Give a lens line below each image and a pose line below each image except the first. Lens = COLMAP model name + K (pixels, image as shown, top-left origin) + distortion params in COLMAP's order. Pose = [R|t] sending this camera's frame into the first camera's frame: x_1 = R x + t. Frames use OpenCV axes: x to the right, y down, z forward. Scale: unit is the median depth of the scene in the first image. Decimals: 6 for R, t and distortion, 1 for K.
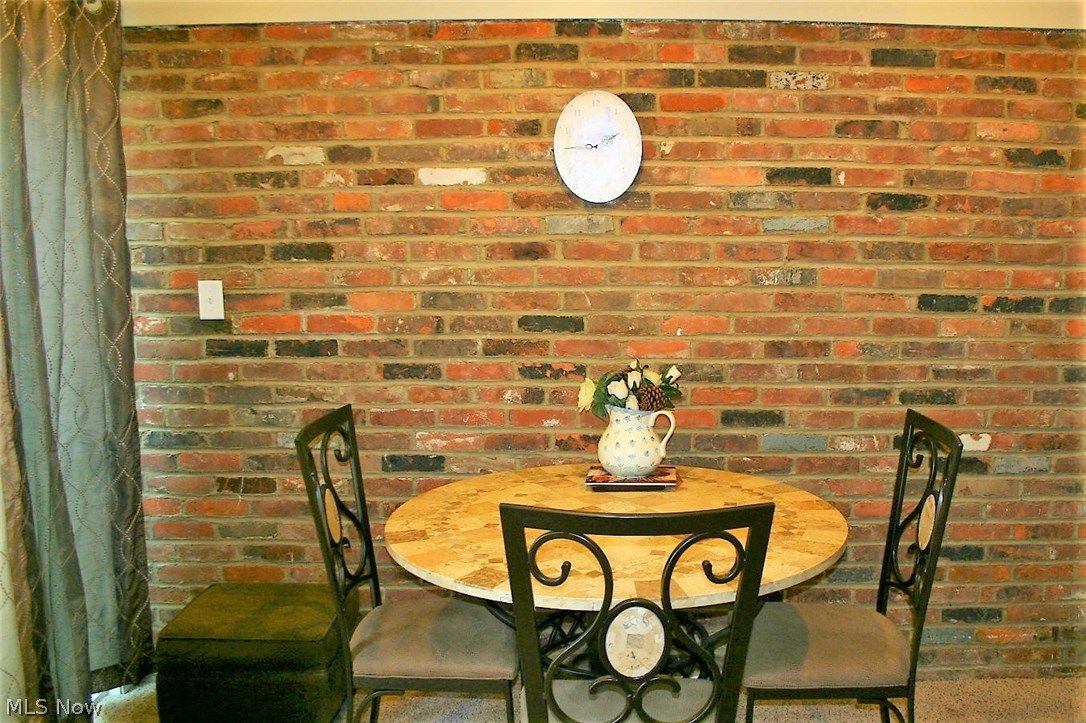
lens RADIAL K [[979.4, 0, 551.5], [0, 979.4, 365.8], [0, 0, 1]] dist [-0.163818, 0.171534]
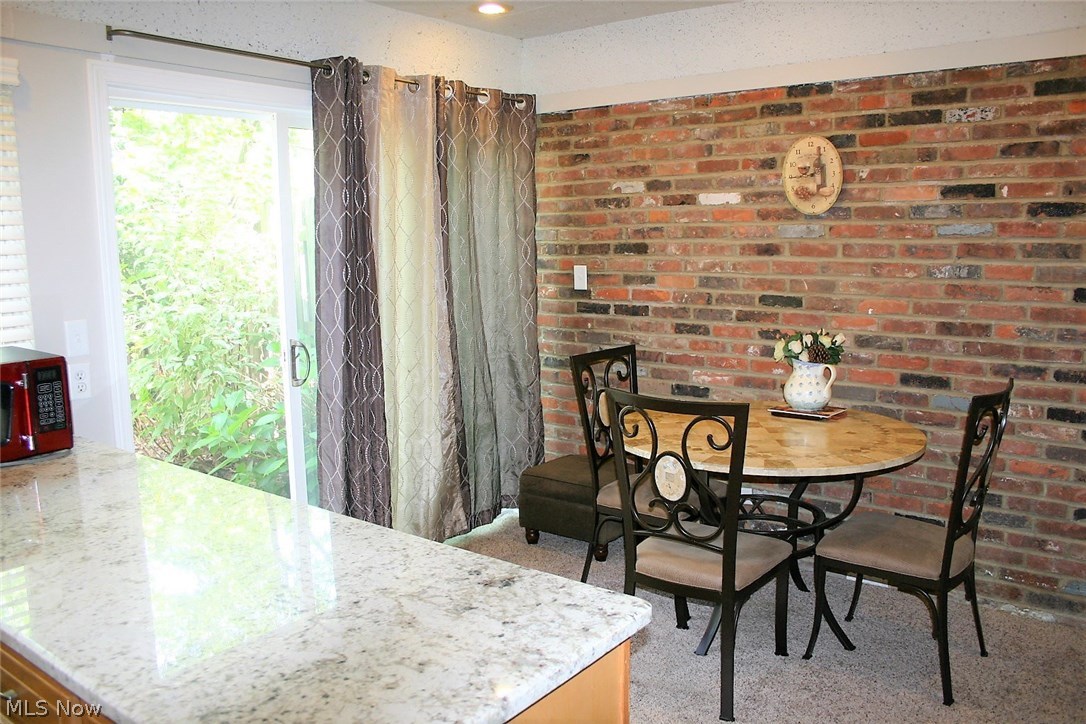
lens RADIAL K [[979.4, 0, 531.6], [0, 979.4, 372.7], [0, 0, 1]] dist [-0.163818, 0.171534]
pose [[0.768418, 0.080938, -0.634809, 0.633441], [-0.074930, 0.996526, 0.036357, 0.037130], [0.635546, 0.019629, 0.771813, -0.315549]]
